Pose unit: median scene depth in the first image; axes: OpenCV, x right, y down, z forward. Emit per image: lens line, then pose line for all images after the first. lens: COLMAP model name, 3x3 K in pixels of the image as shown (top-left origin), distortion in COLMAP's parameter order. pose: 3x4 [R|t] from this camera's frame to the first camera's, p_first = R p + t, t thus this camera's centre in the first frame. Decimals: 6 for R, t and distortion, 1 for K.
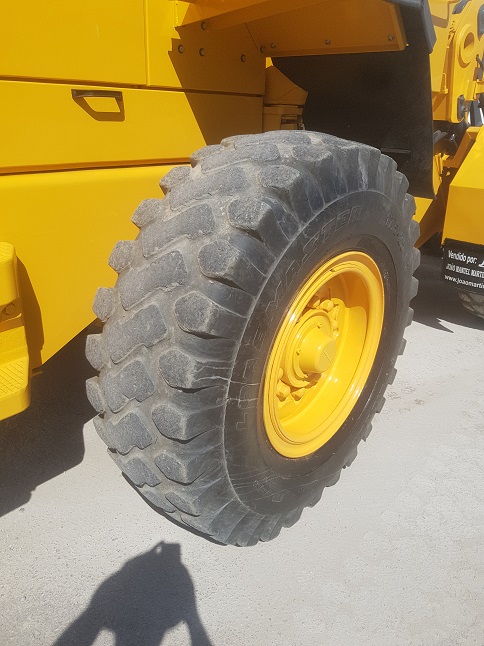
lens RADIAL K [[497.9, 0, 242.0], [0, 497.9, 323.0], [0, 0, 1]] dist [0.059973, -0.110347]
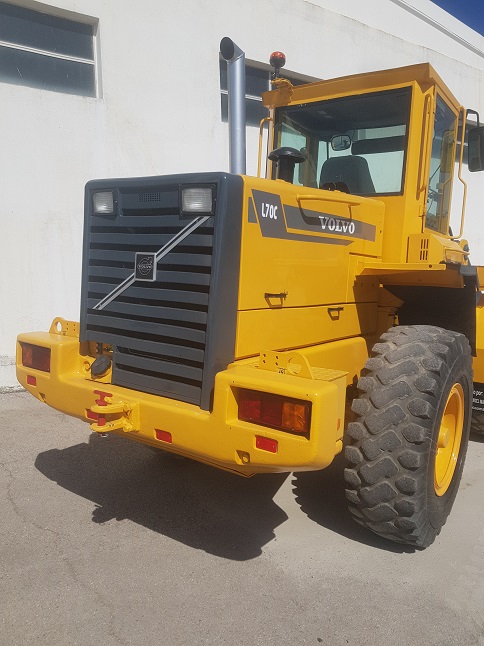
lens RADIAL K [[497.9, 0, 242.0], [0, 497.9, 323.0], [0, 0, 1]] dist [0.059973, -0.110347]
pose [[0.994144, 0.008718, 0.107711, -1.061263], [0.022770, 0.957463, -0.287657, 0.230847], [-0.105637, 0.288425, 0.951657, -1.110116]]
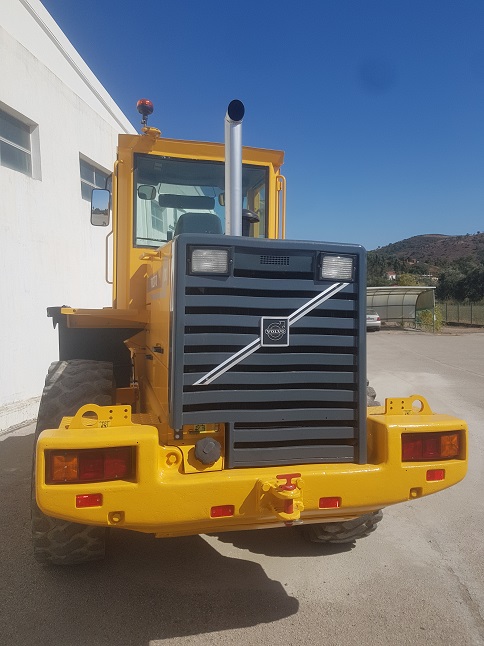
lens RADIAL K [[497.9, 0, 242.0], [0, 497.9, 323.0], [0, 0, 1]] dist [0.059973, -0.110347]
pose [[0.576695, -0.029478, 0.816428, -2.743740], [0.320536, 0.927380, -0.192931, -0.247336], [-0.751452, 0.372957, 0.544264, -0.226612]]
